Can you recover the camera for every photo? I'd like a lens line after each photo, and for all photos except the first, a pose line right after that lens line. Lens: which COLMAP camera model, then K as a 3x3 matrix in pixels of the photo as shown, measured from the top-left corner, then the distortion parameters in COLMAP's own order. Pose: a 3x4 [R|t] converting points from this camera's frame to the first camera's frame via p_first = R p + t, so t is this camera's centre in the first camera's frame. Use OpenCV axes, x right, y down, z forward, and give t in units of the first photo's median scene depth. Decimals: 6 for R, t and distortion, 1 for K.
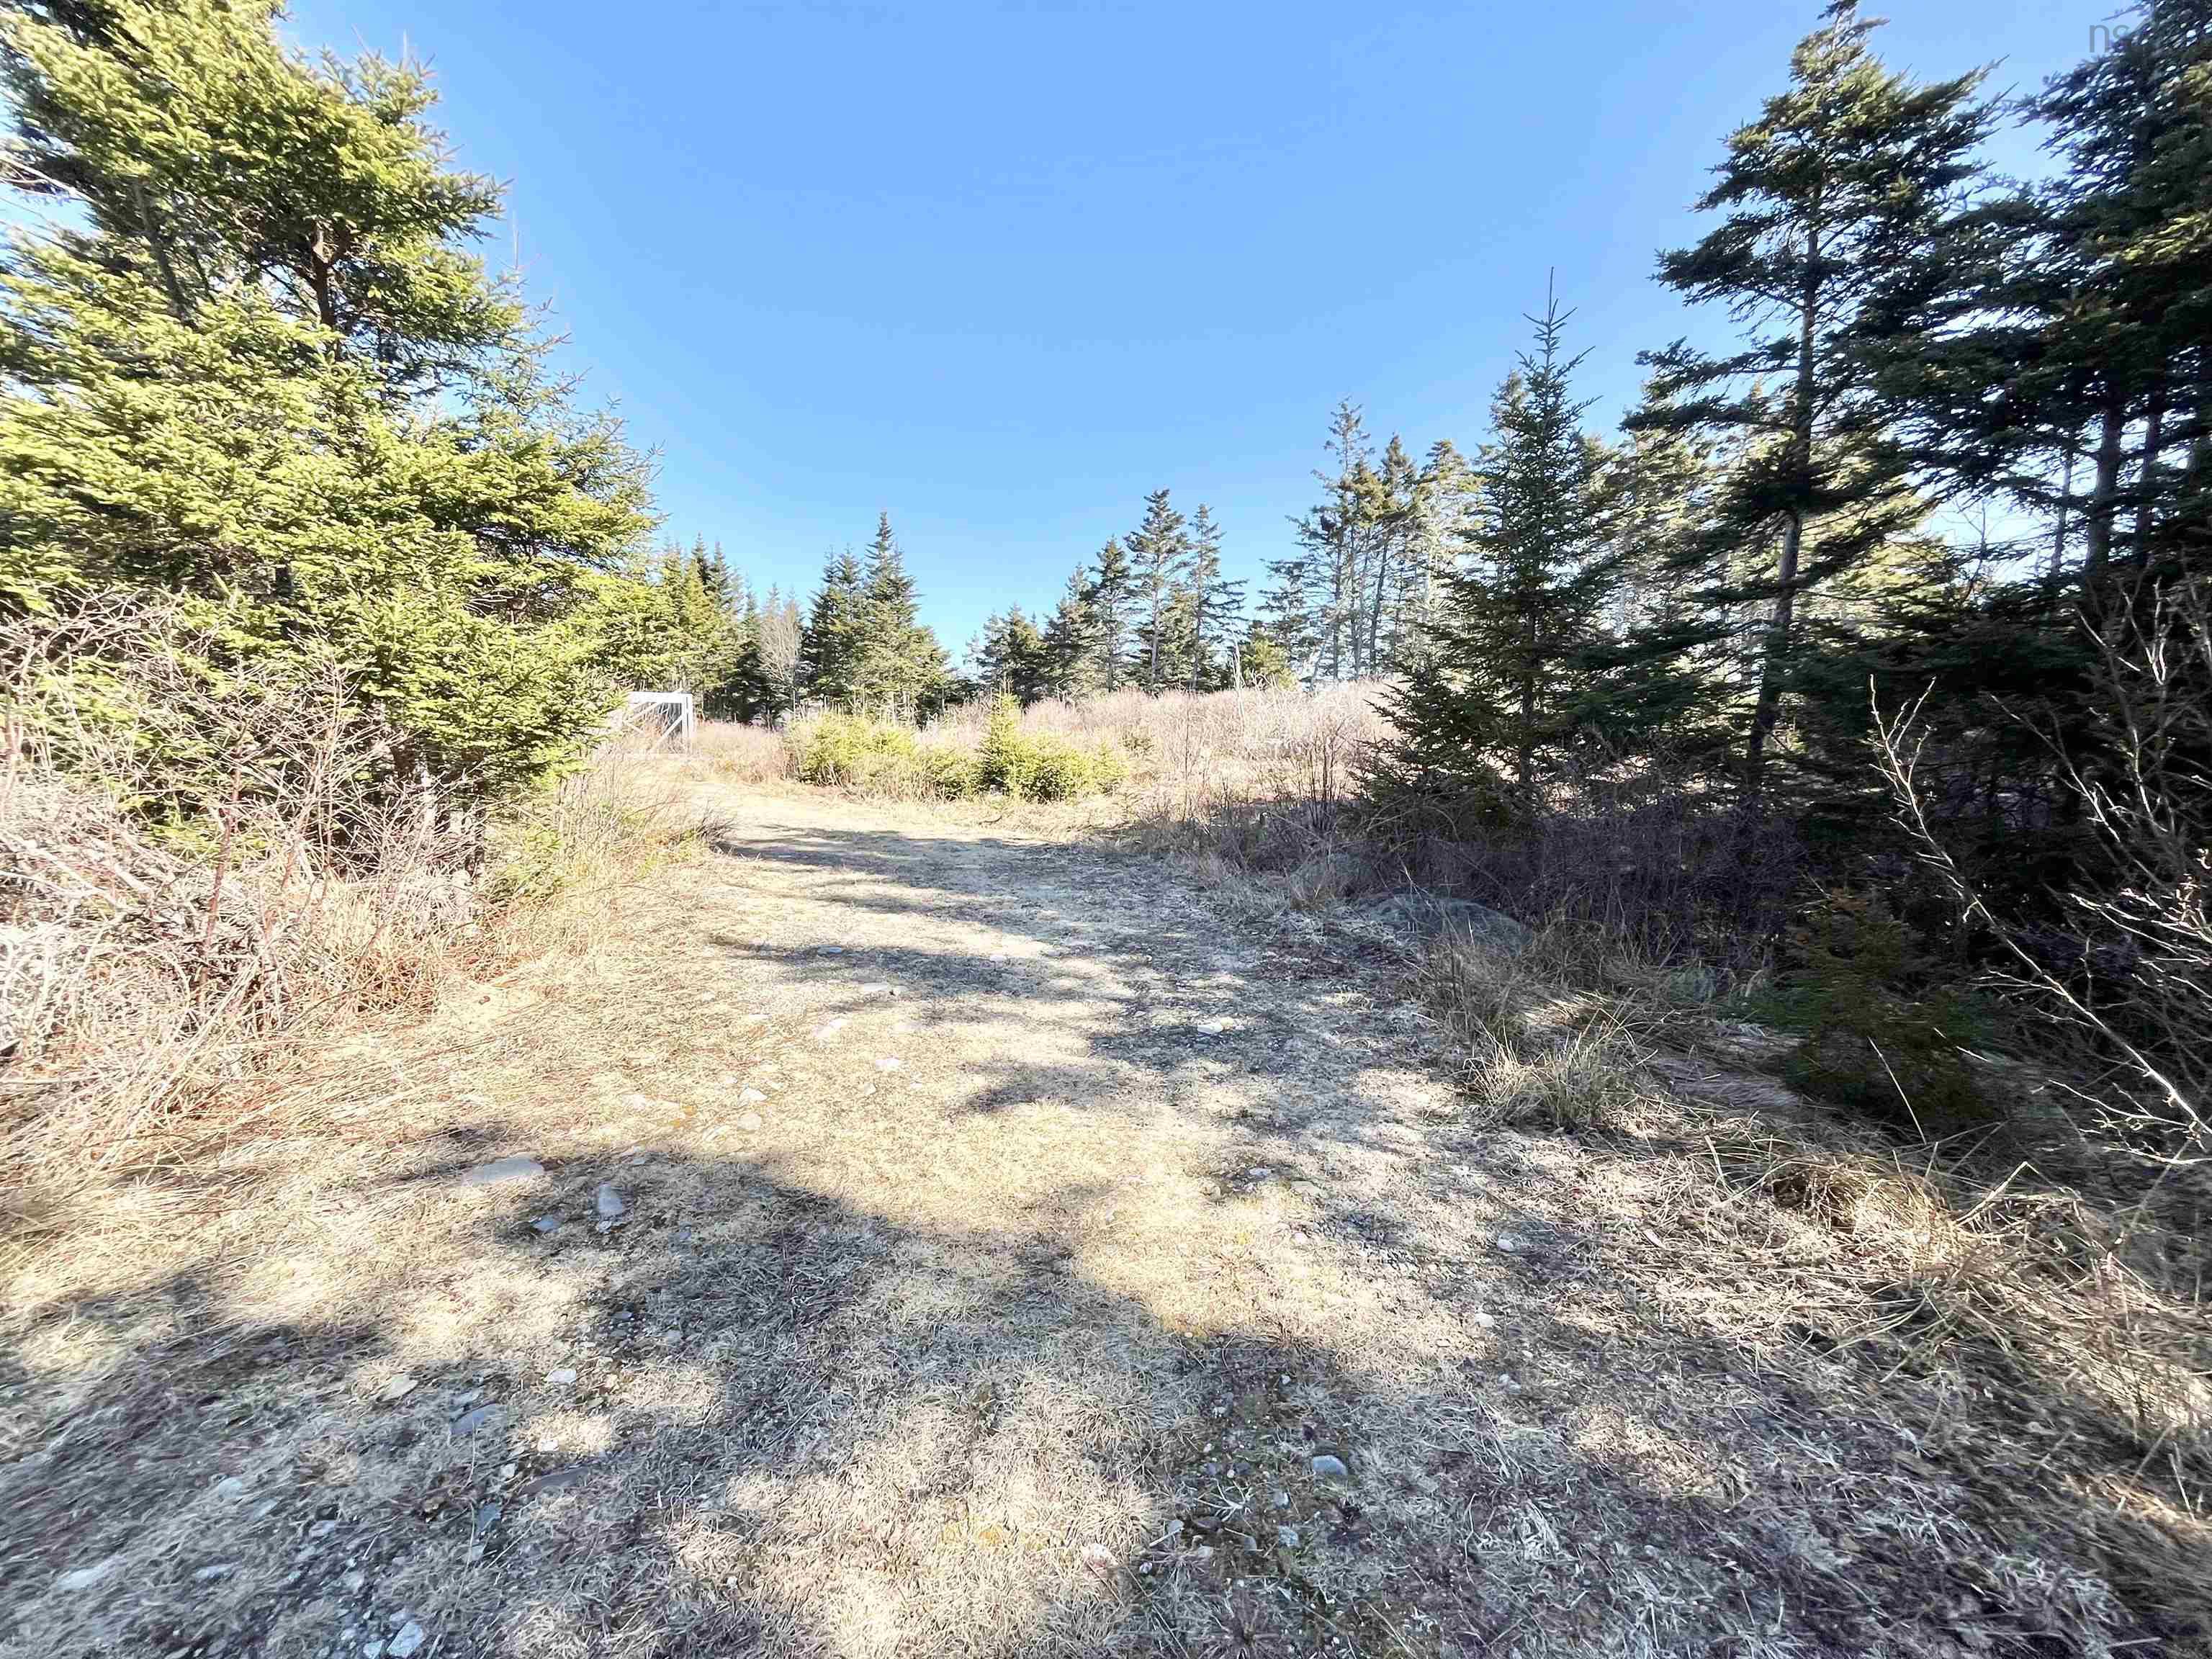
lens RADIAL K [[890.3, 0, 1096.1], [0, 890.3, 827.2], [0, 0, 1]] dist [-0.001239, 0.000583]
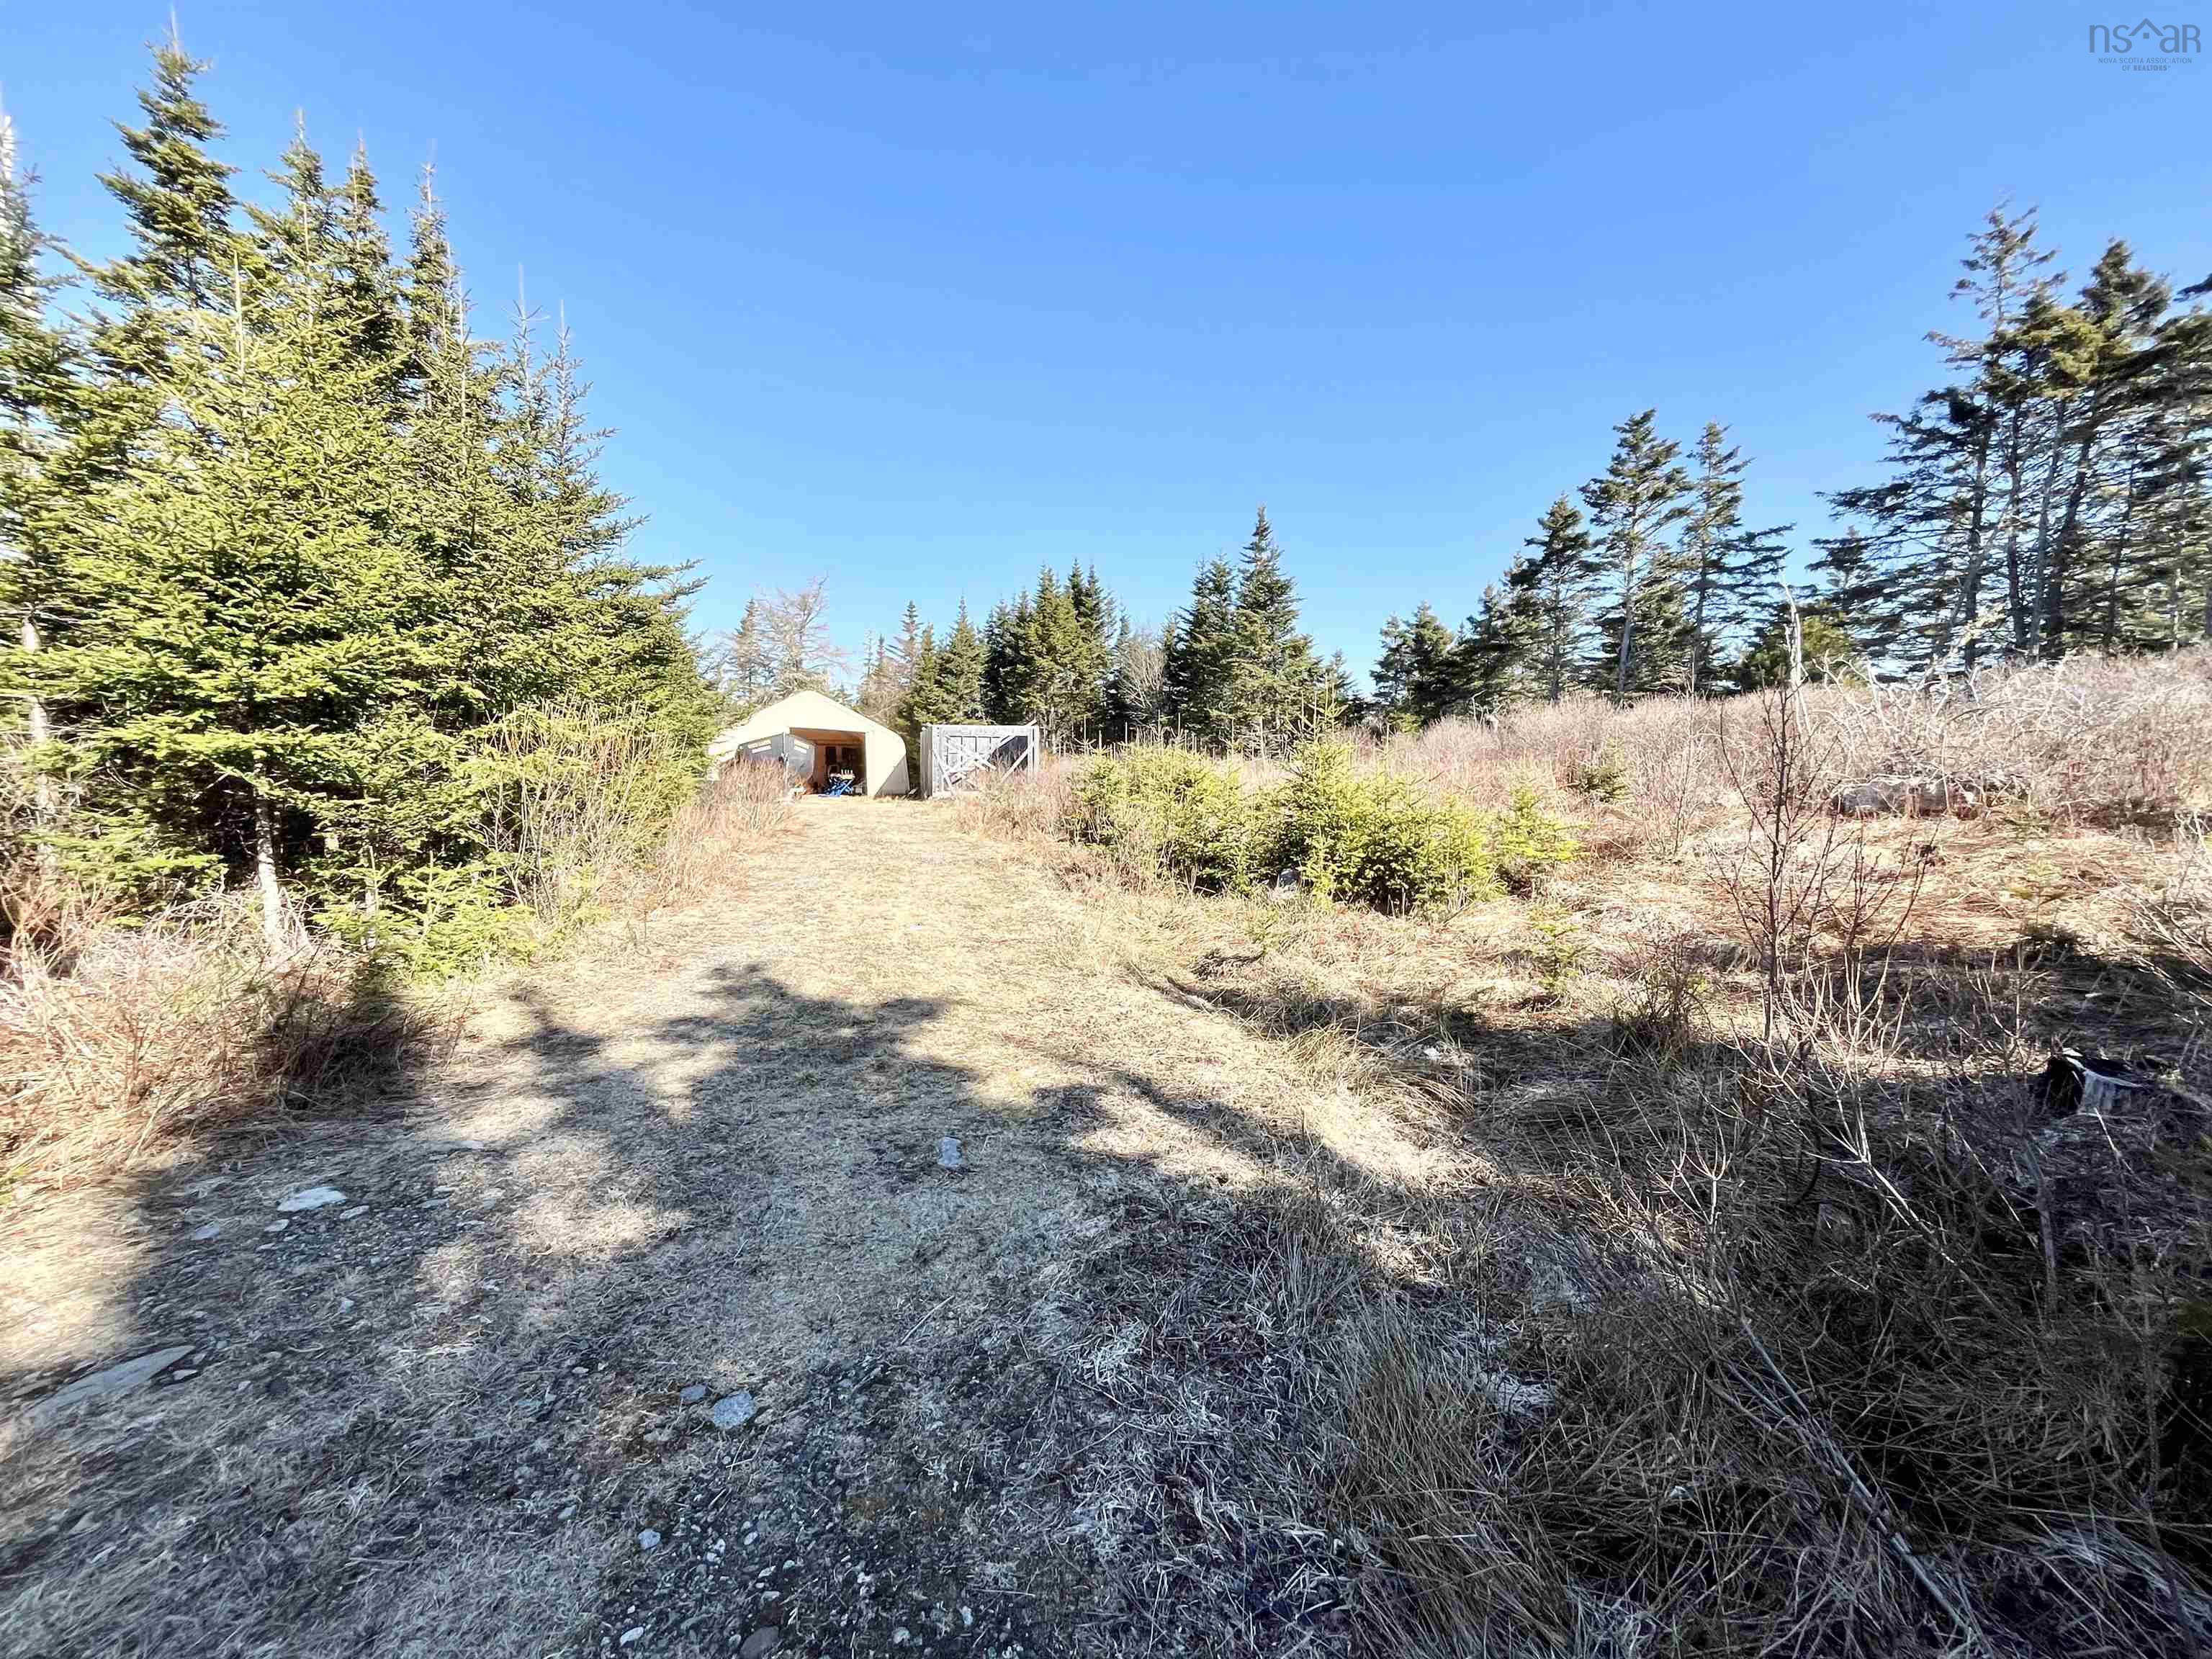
lens RADIAL K [[890.3, 0, 1099.7], [0, 890.3, 827.0], [0, 0, 1]] dist [-0.001239, 0.000583]
pose [[0.895212, 0.019527, -0.445213, 0.010082], [-0.033628, 0.999151, -0.023796, -0.024546], [0.444371, 0.036275, 0.895108, 0.200053]]
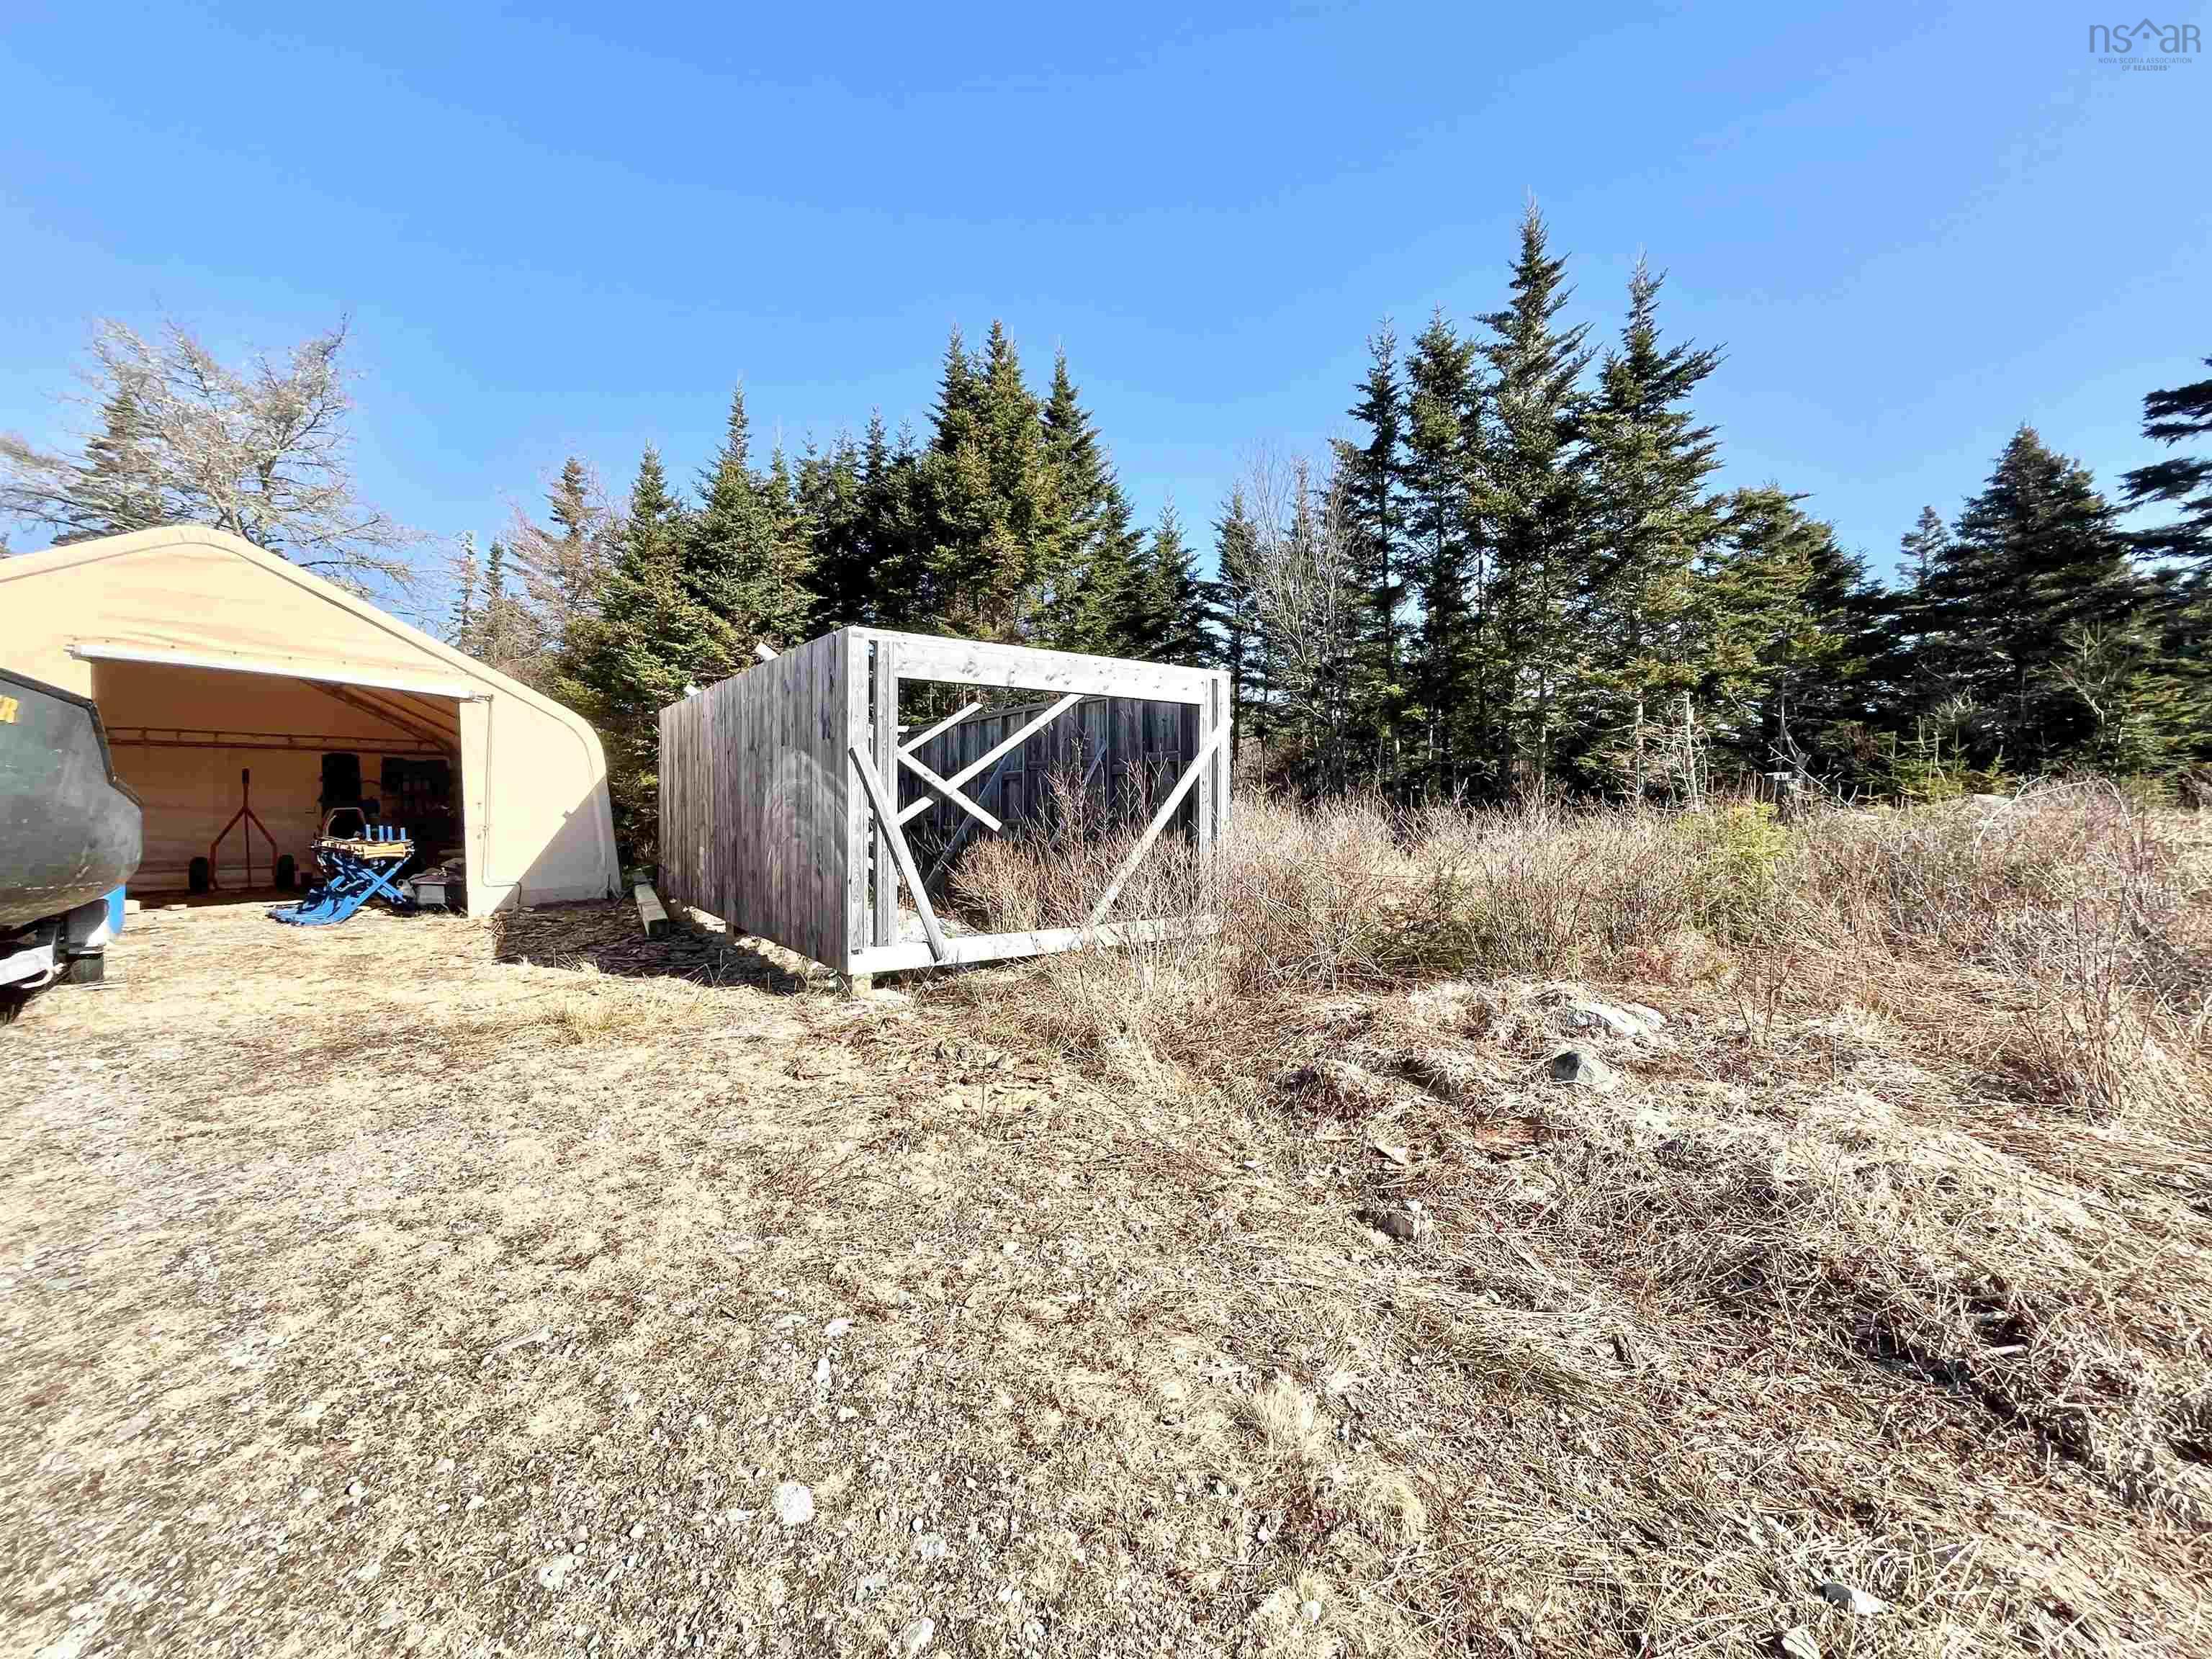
lens RADIAL K [[890.3, 0, 1094.6], [0, 890.3, 810.3], [0, 0, 1]] dist [-0.001239, 0.000583]
pose [[0.995328, -0.008441, -0.096178, -0.438496], [0.000925, 0.996959, -0.077923, -0.087141], [0.096543, 0.077470, 0.992309, 0.708502]]
